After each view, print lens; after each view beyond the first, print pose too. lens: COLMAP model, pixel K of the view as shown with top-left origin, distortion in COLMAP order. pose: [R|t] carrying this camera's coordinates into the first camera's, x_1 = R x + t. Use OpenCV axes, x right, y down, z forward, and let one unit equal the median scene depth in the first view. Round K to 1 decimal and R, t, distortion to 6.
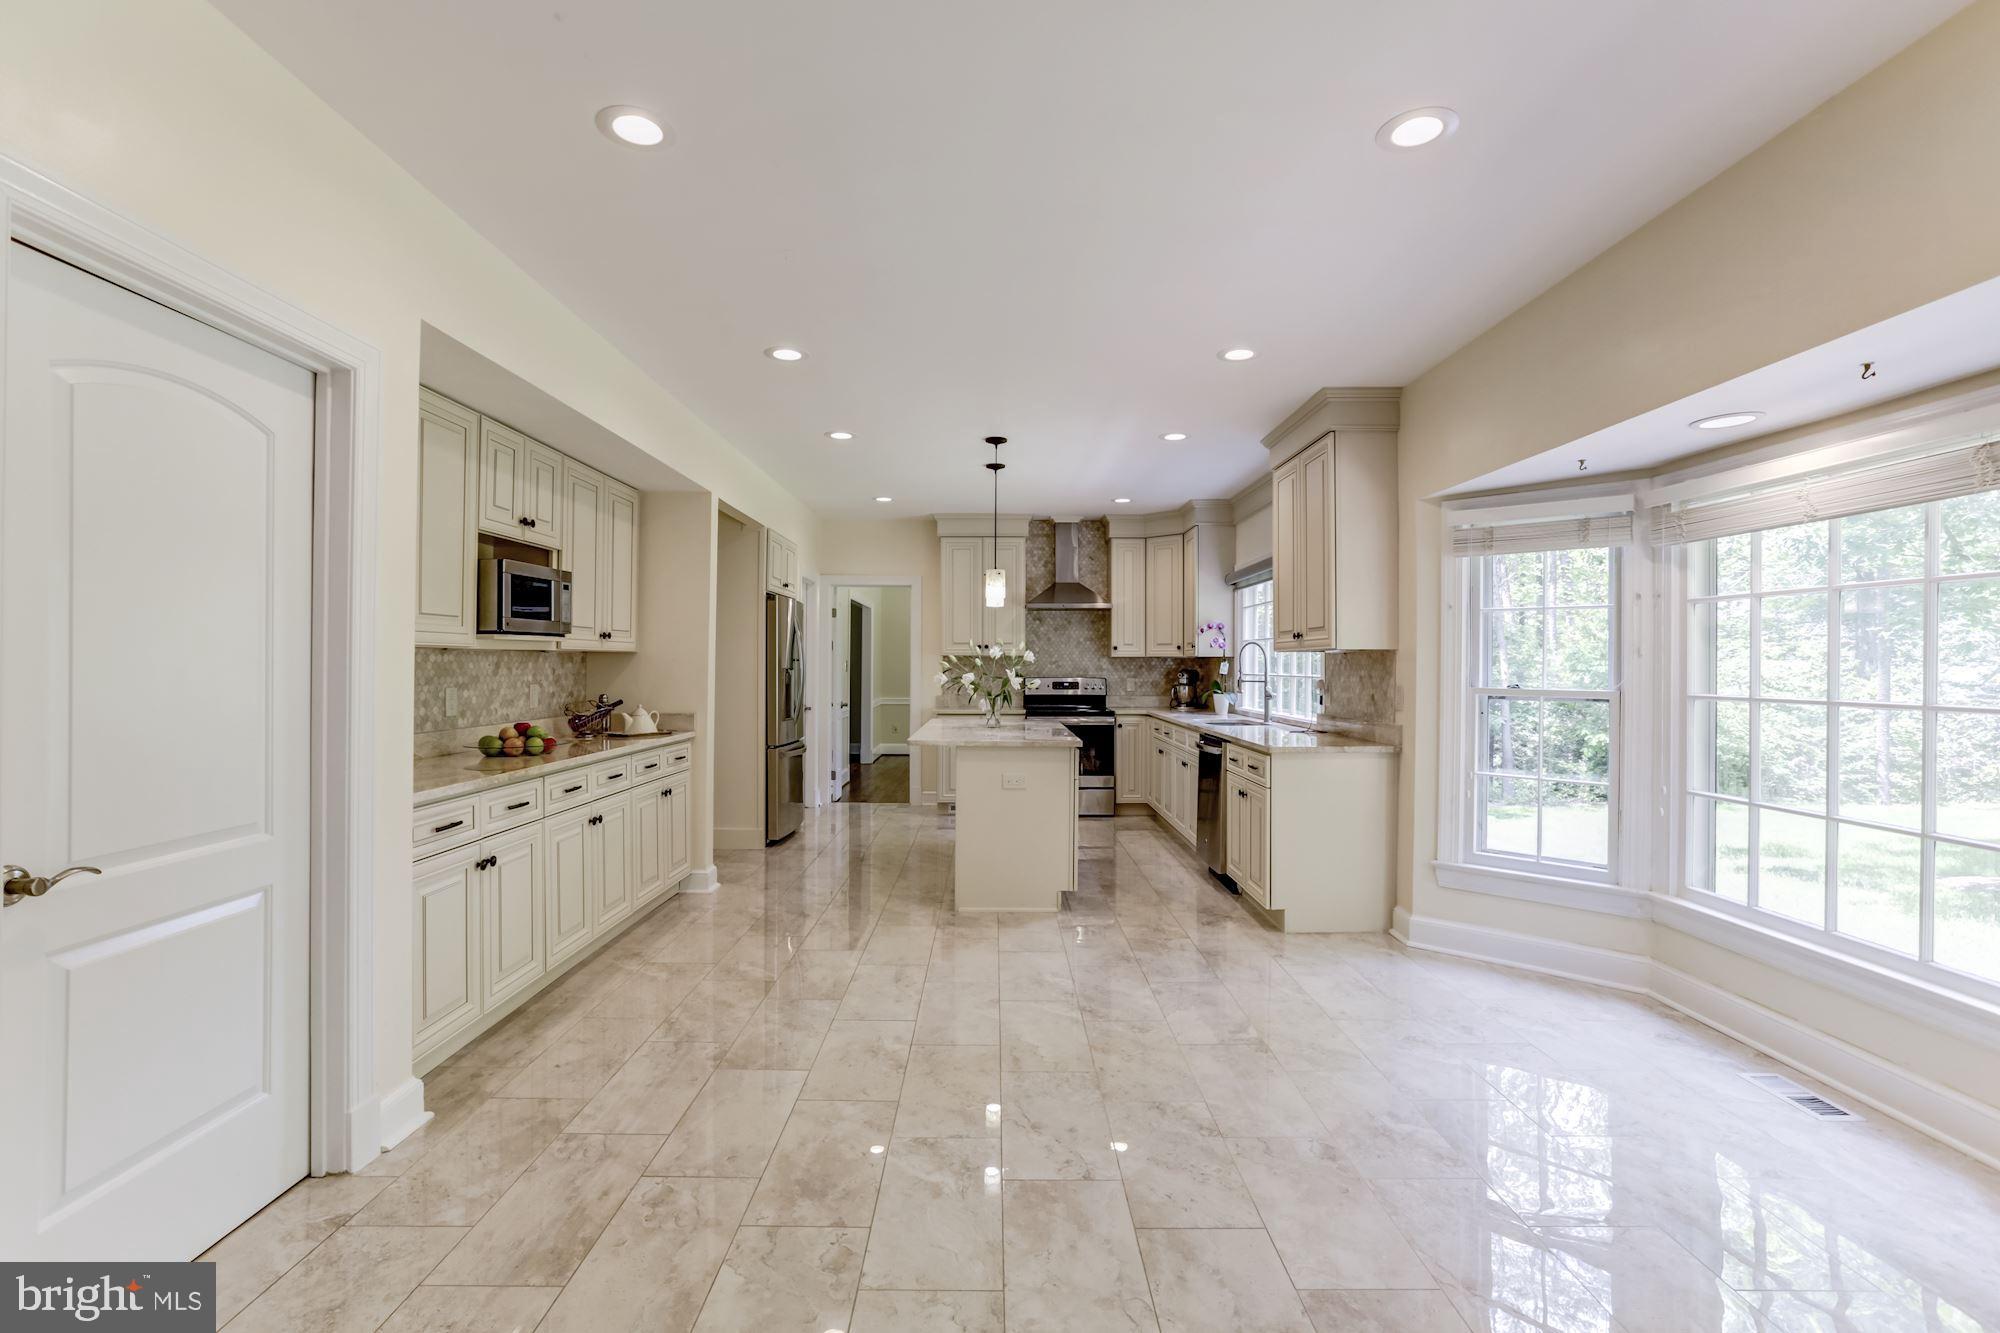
lens RADIAL K [[901.0, 0, 992.1], [0, 901.0, 665.3], [0, 0, 1]] dist [-0.028522, 0.014185]
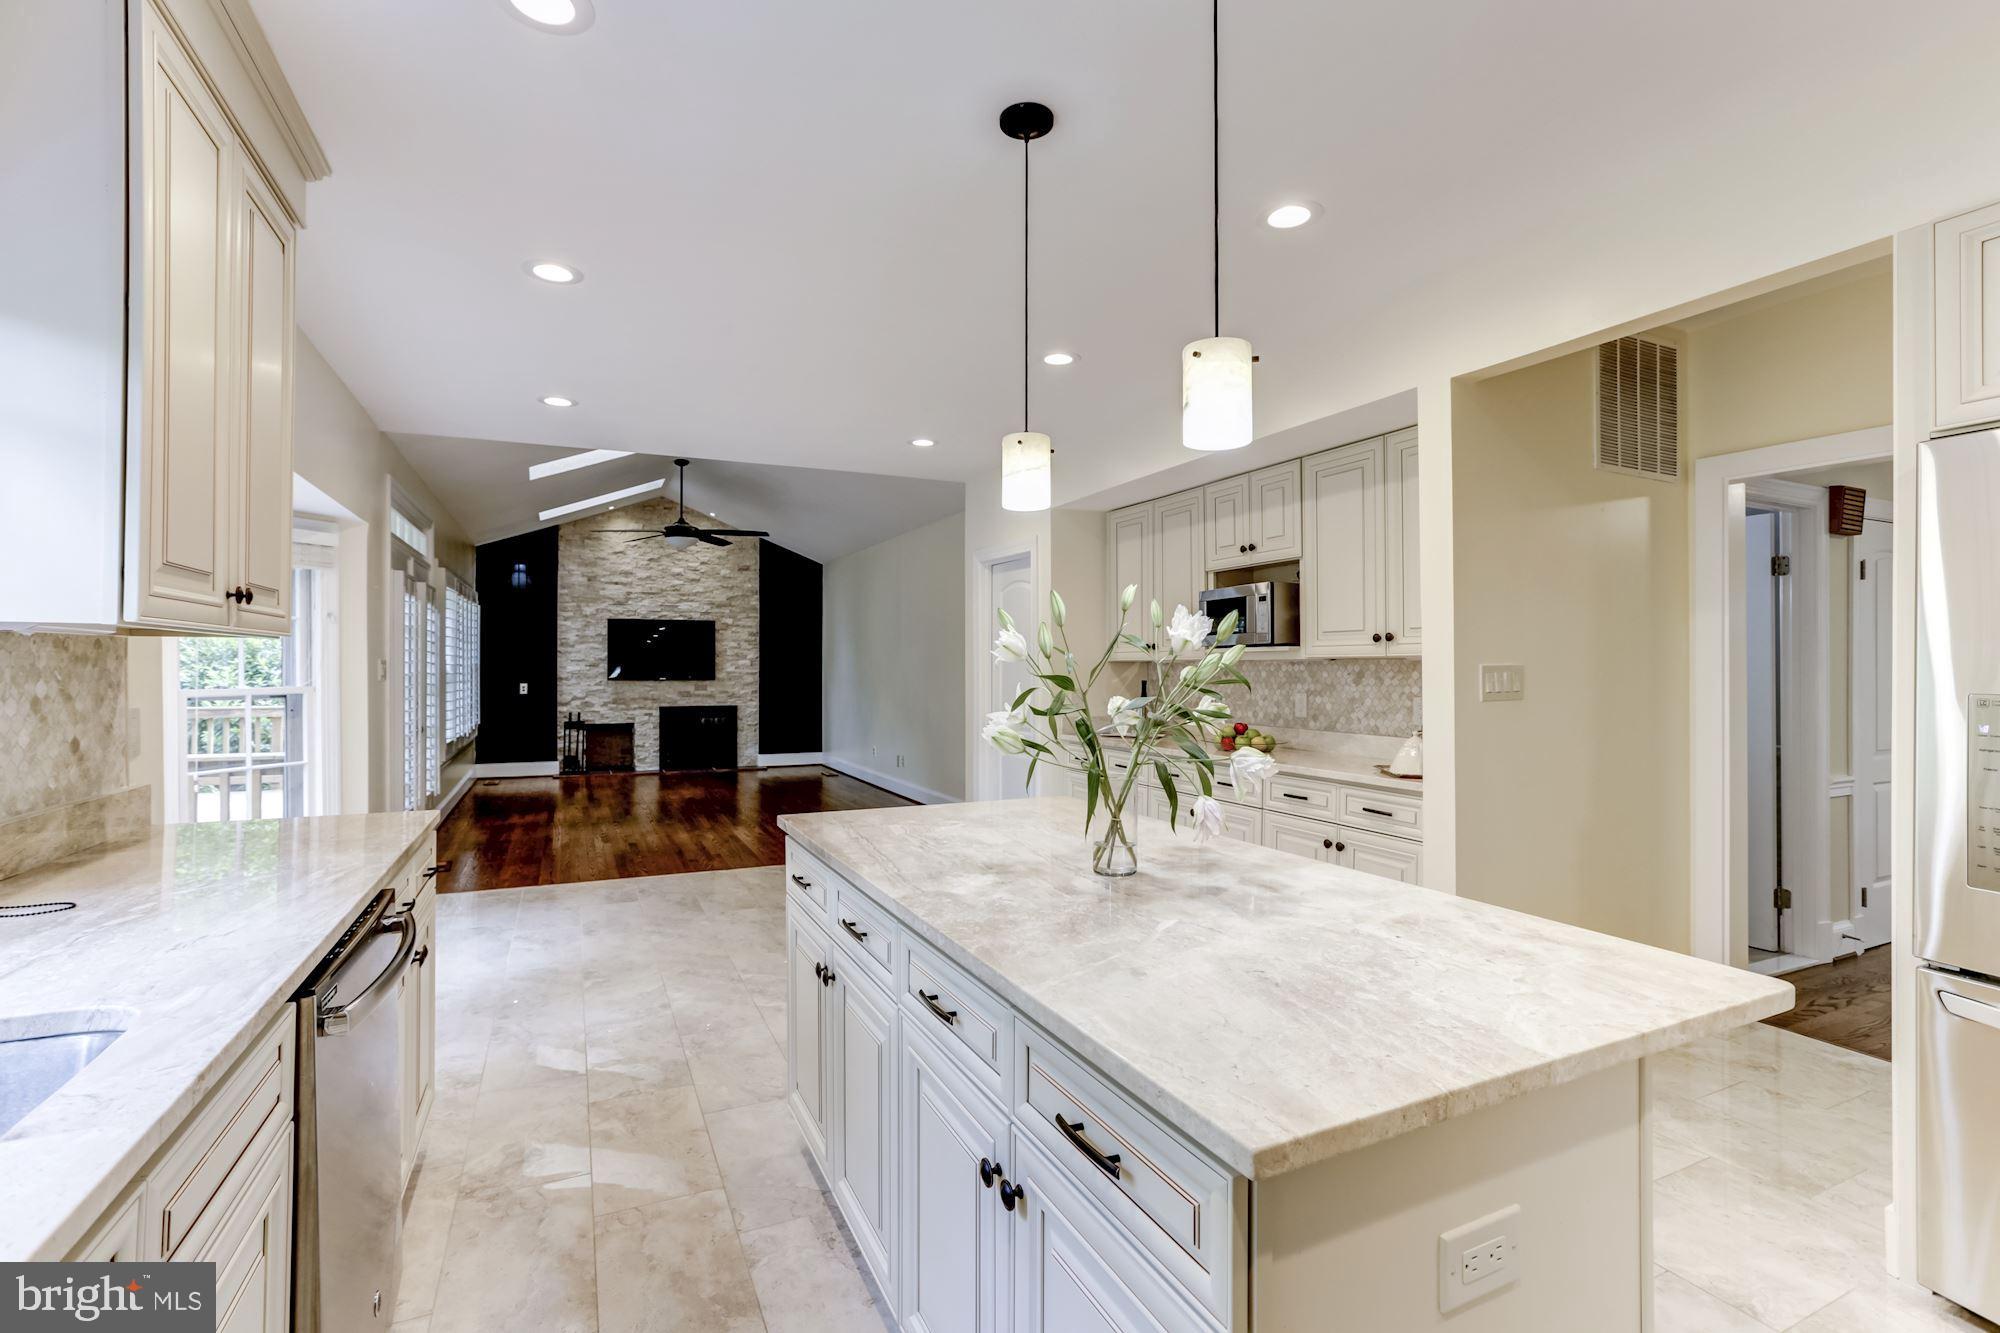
lens RADIAL K [[901.0, 0, 992.1], [0, 901.0, 660.6], [0, 0, 1]] dist [-0.028522, 0.014185]
pose [[-0.903998, -0.010485, -0.427407, 0.198697], [-0.007412, 0.999933, -0.008853, -0.003115], [0.427472, -0.004835, -0.904016, 1.429680]]
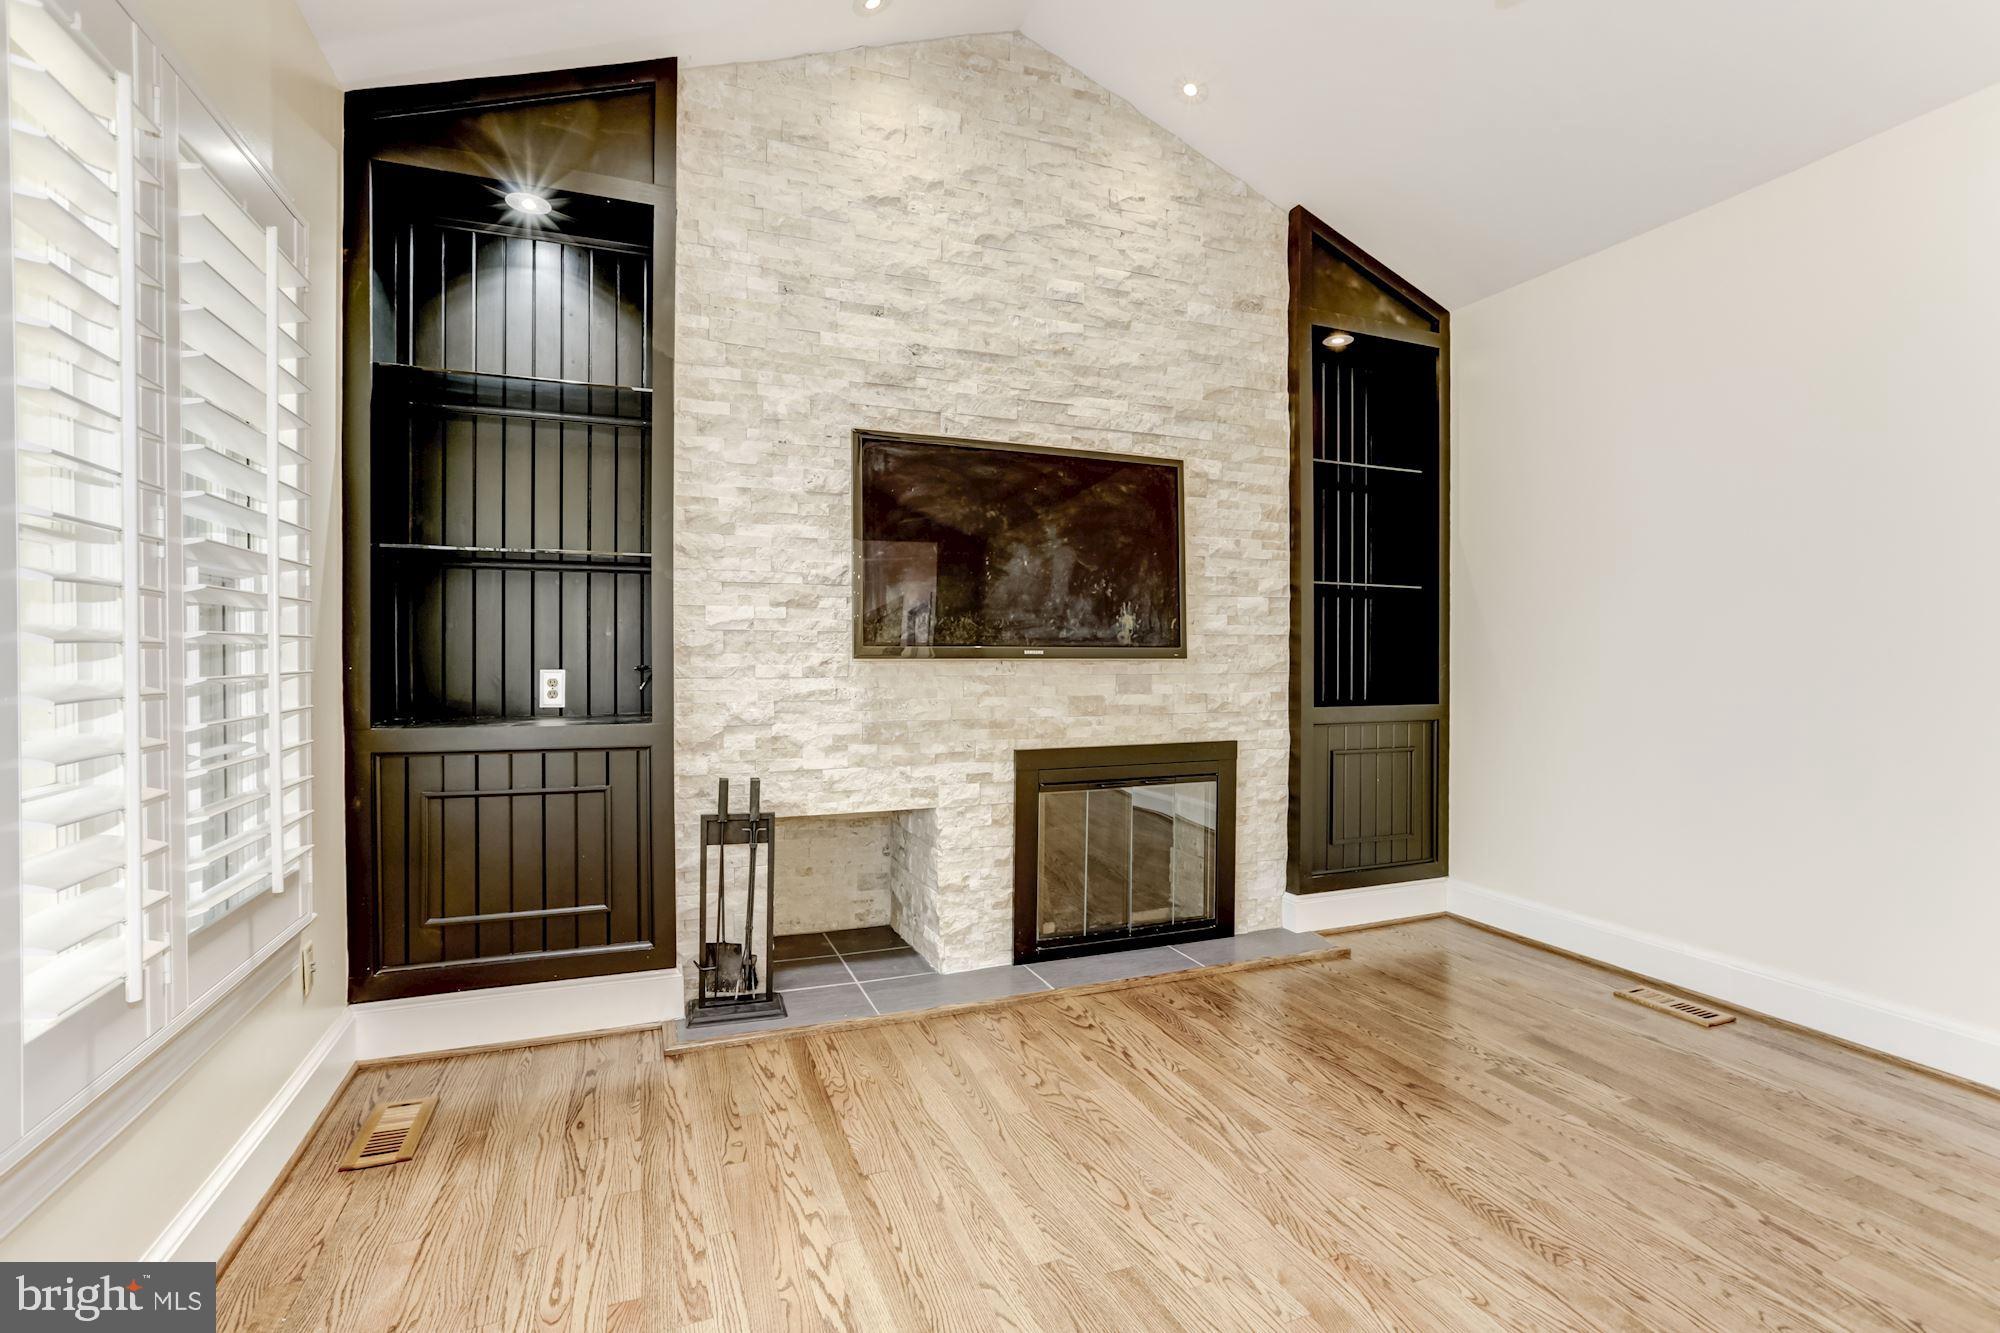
lens RADIAL K [[901.0, 0, 996.6], [0, 901.0, 660.9], [0, 0, 1]] dist [-0.028522, 0.014185]
pose [[-0.929554, -0.005826, -0.368639, 0.241844], [-0.007654, 0.999965, 0.003497, 0.031465], [0.368605, 0.006072, -0.929566, -0.336017]]
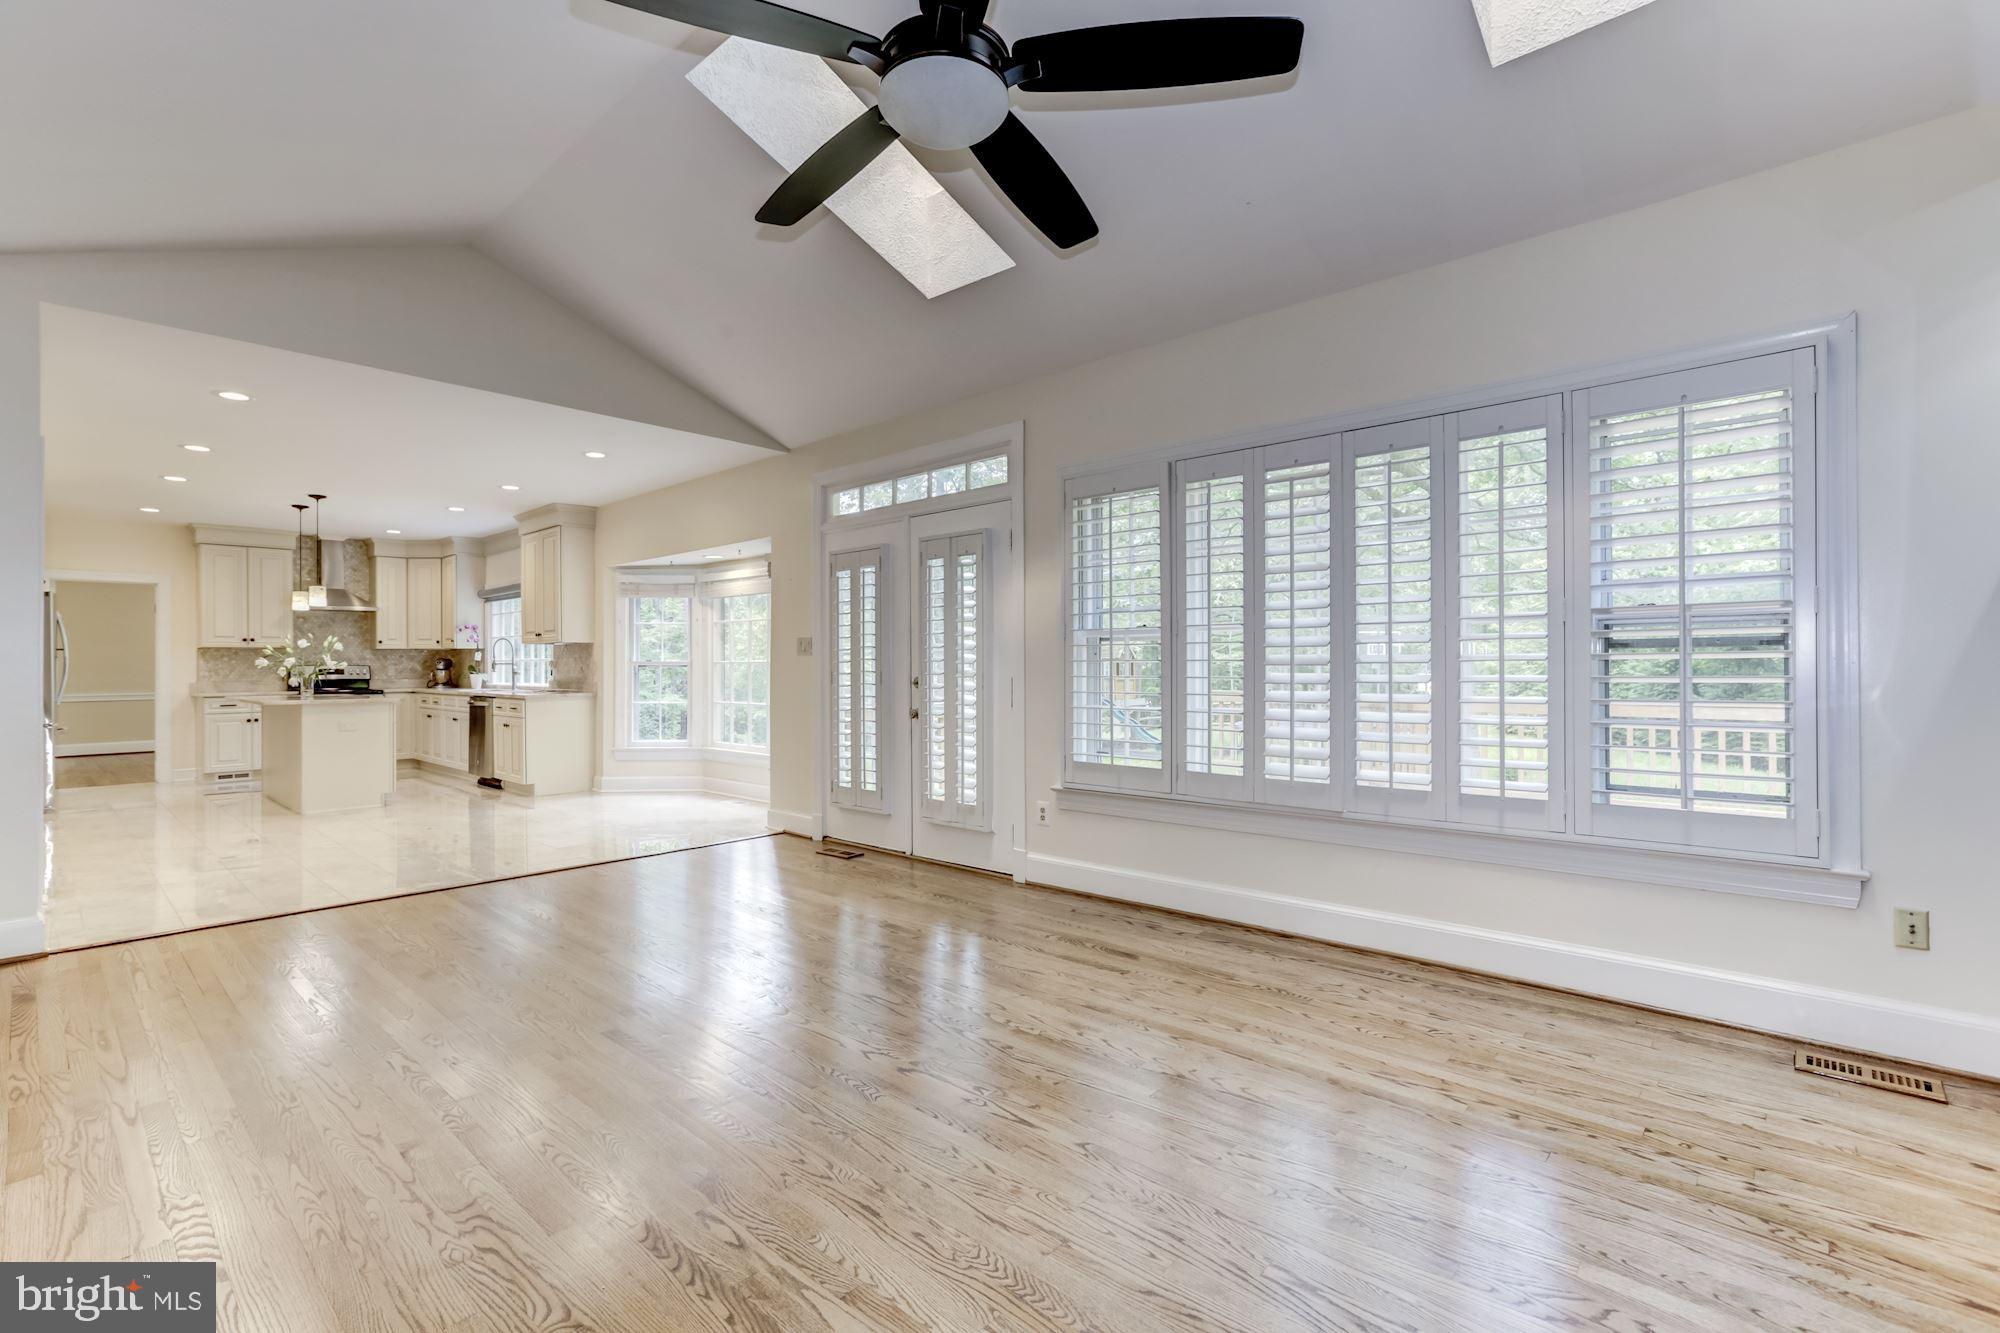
lens RADIAL K [[901.0, 0, 996.2], [0, 901.0, 657.4], [0, 0, 1]] dist [-0.028522, 0.014185]
pose [[0.676385, -0.003606, 0.736539, -0.329574], [0.009456, 0.999948, -0.003788, 0.025641], [-0.736487, 0.009527, 0.676384, -0.810910]]
